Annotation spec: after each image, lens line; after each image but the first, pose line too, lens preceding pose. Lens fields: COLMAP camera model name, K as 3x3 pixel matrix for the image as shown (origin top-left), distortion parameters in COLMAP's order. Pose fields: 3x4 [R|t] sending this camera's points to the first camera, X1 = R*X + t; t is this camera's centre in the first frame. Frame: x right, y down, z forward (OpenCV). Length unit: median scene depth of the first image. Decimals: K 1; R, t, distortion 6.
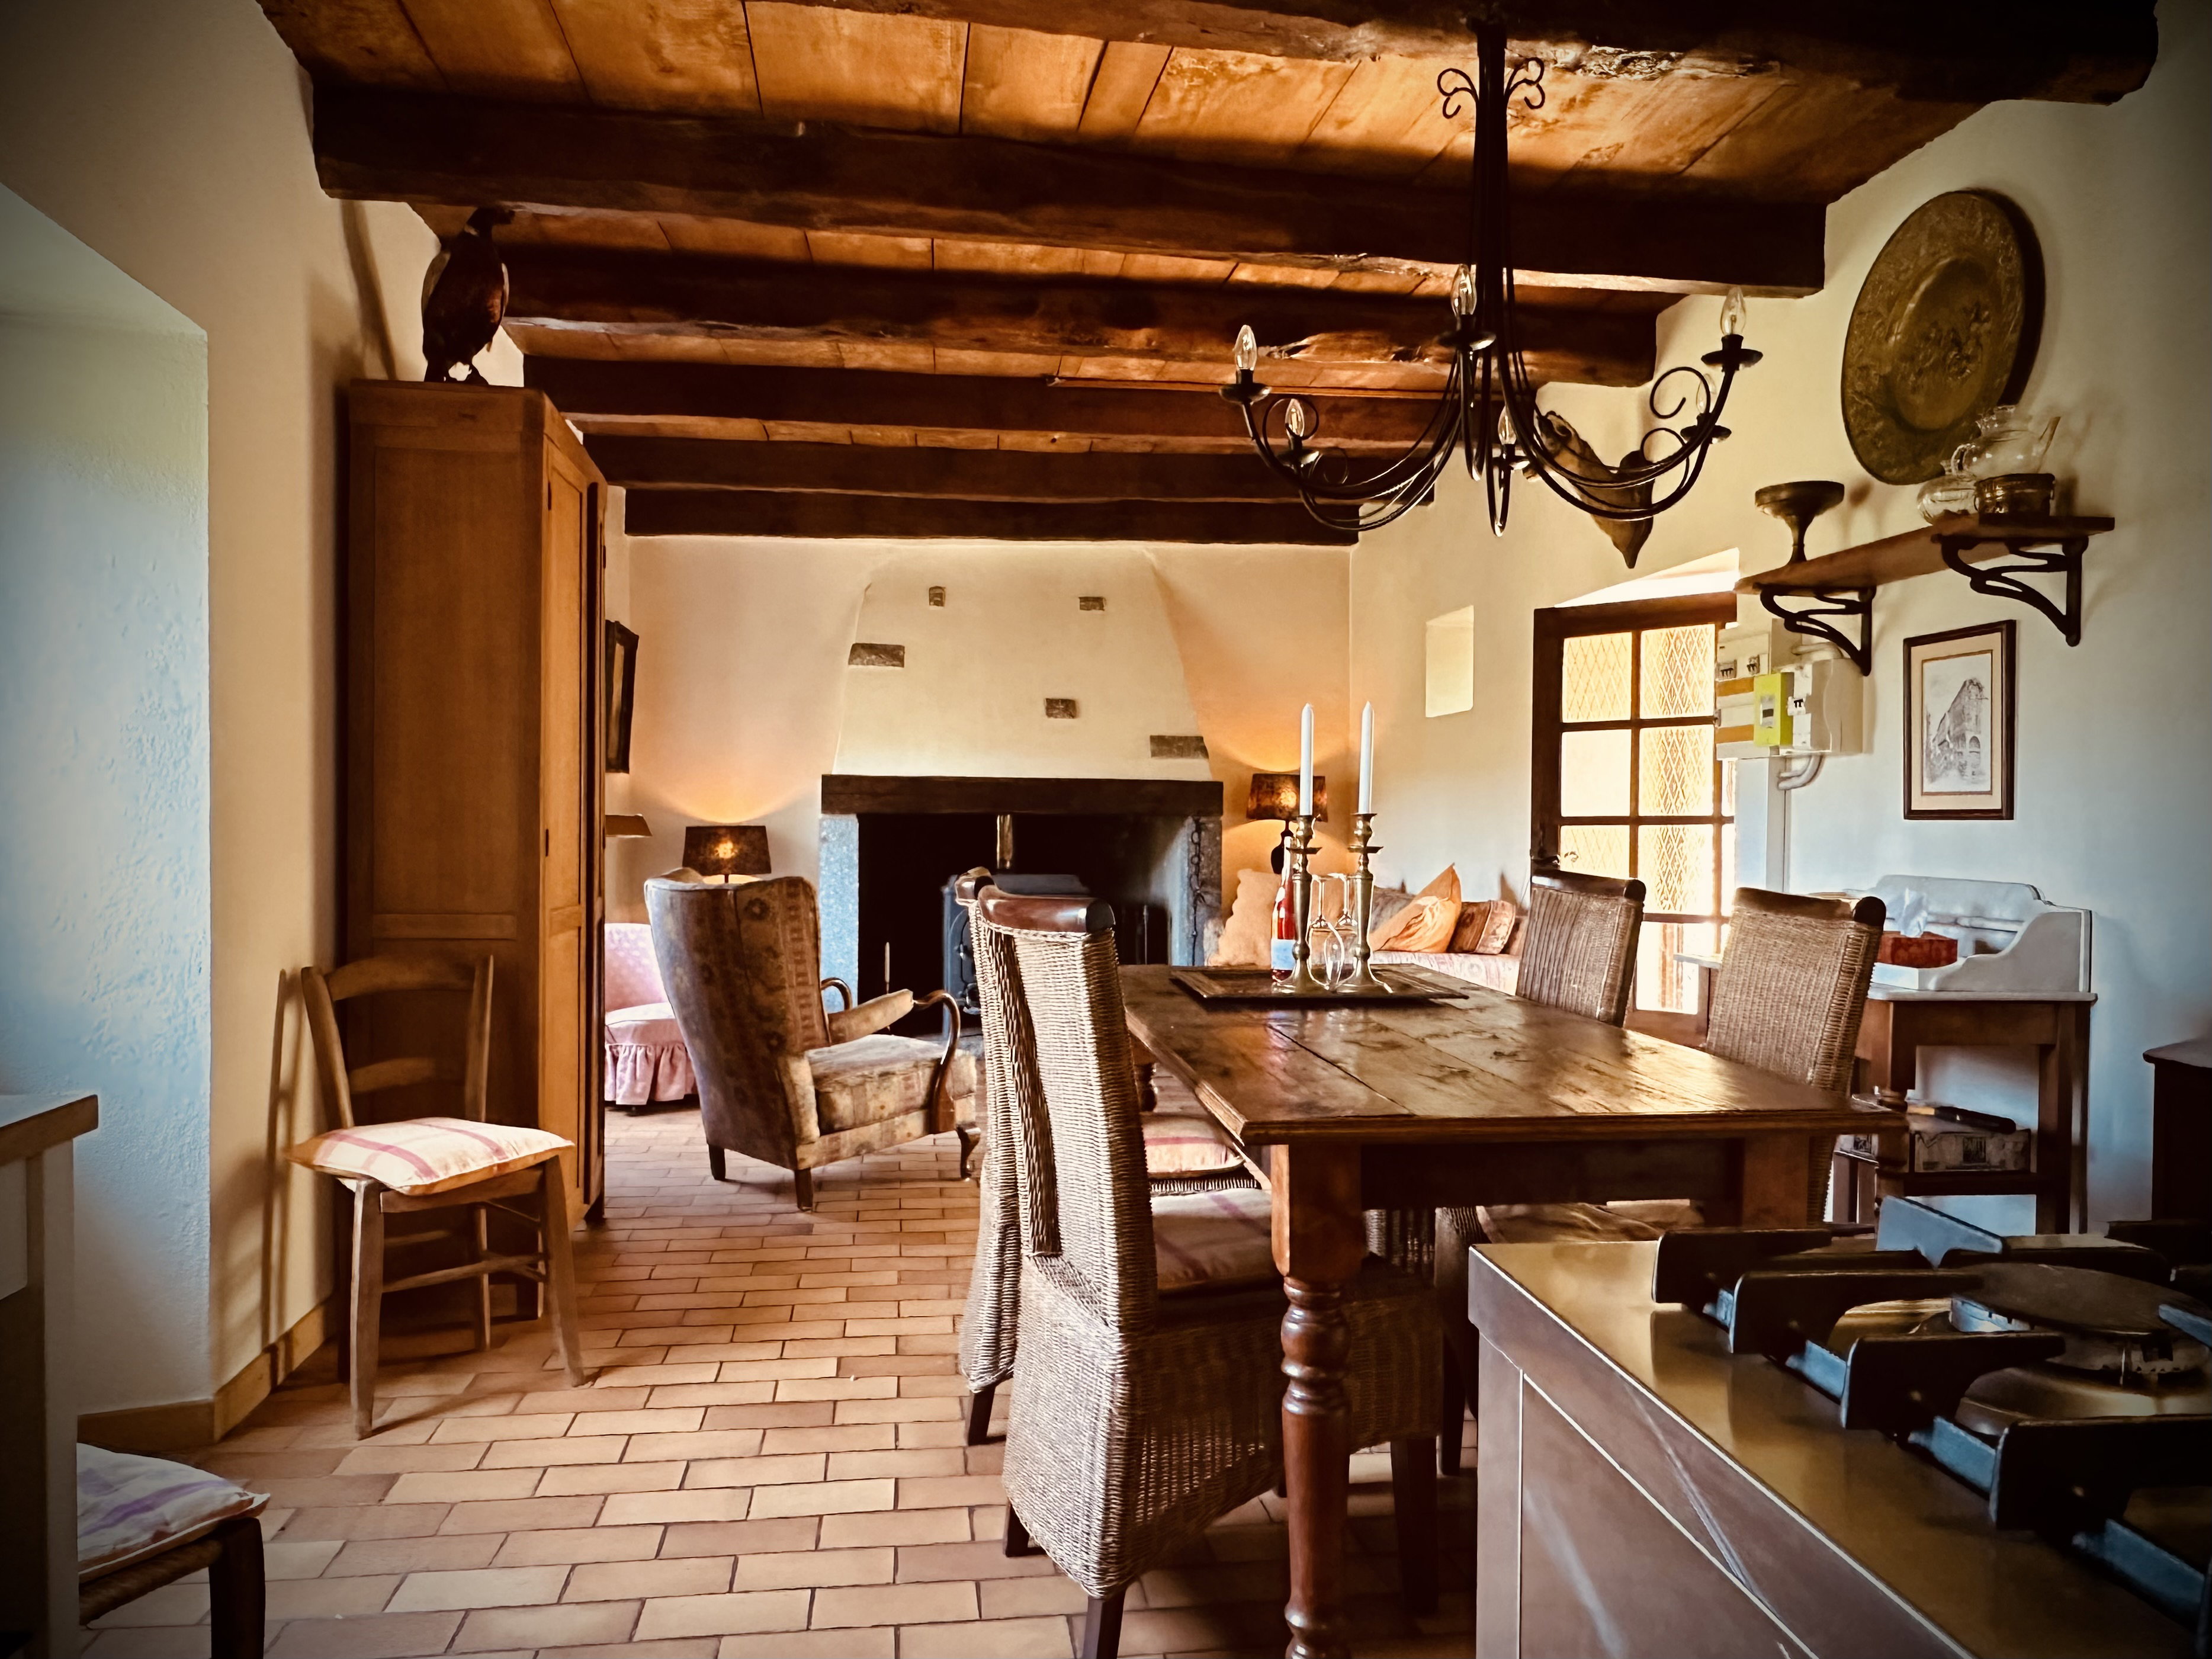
lens RADIAL K [[1420.8, 0, 1106.0], [0, 1420.8, 829.5], [0, 0, 1]] dist [-0.001033, -0.000019]
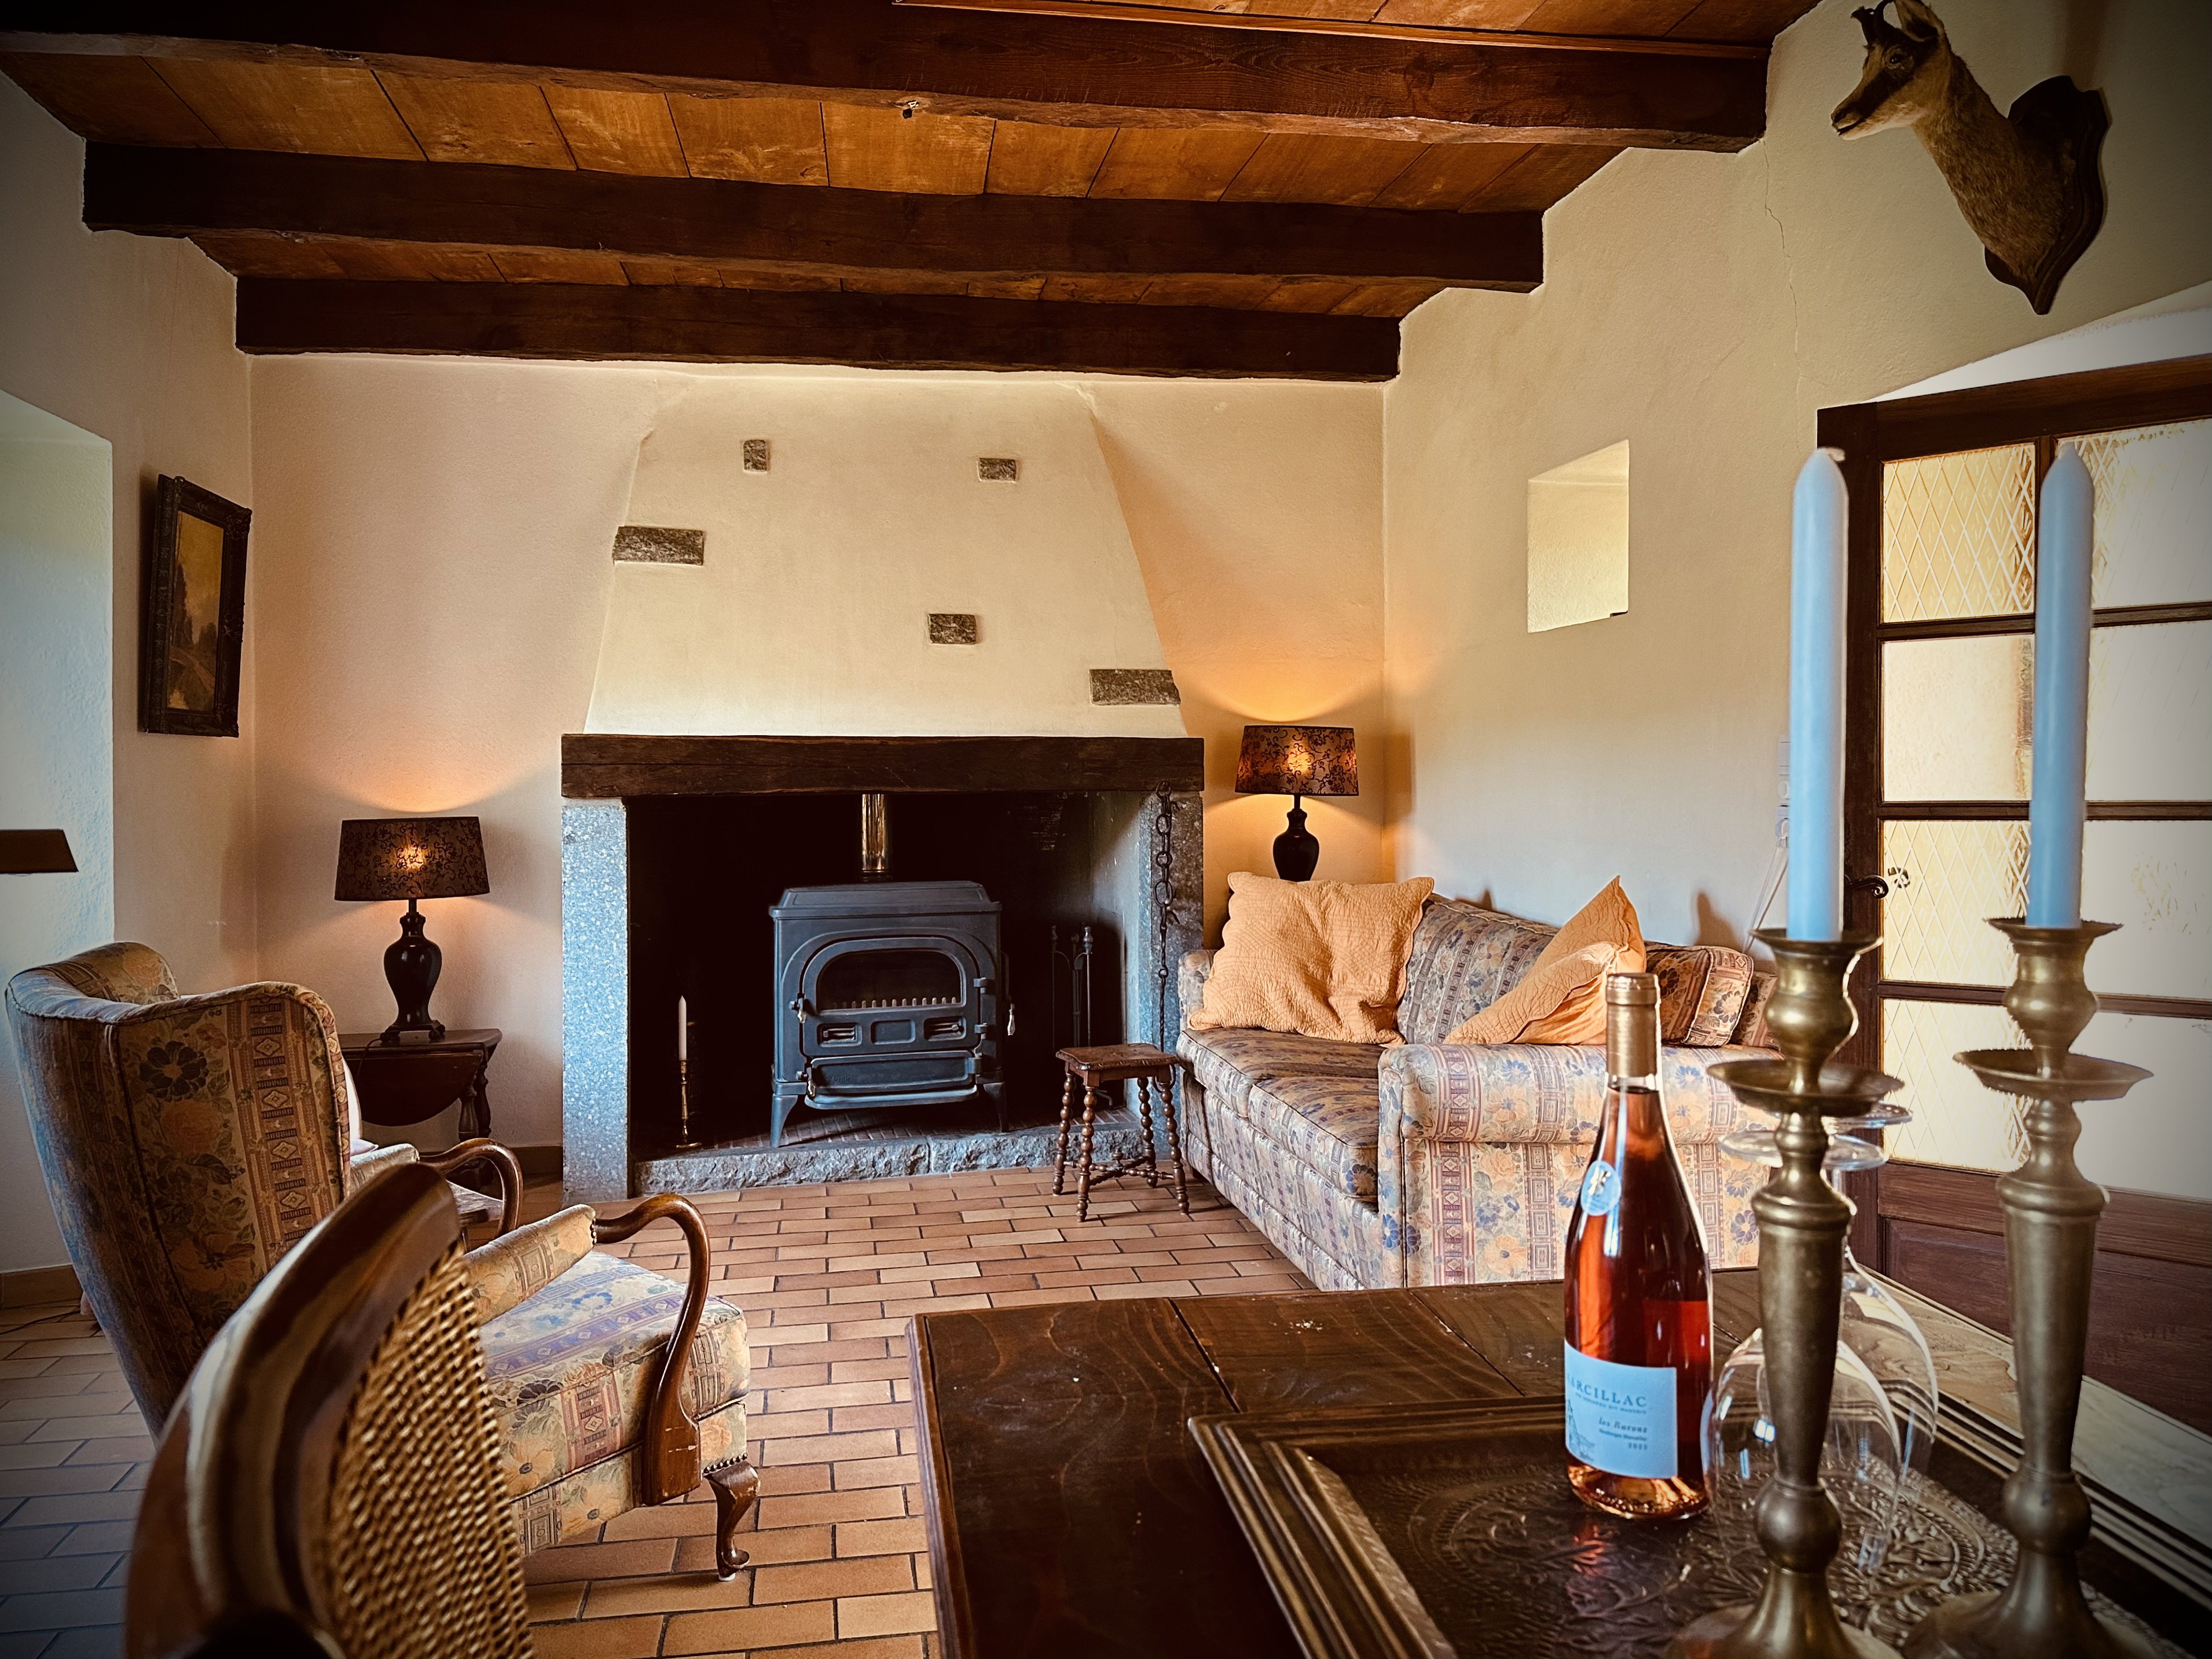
lens RADIAL K [[1774.6, 0, 1106.0], [0, 1774.6, 829.5], [0, 0, 1]] dist [0.102384, -0.319153]
pose [[0.999075, -0.014097, 0.040637, 0.004385], [0.013291, 0.999711, 0.020032, -0.009692], [-0.040908, -0.019474, 0.998973, 0.205348]]
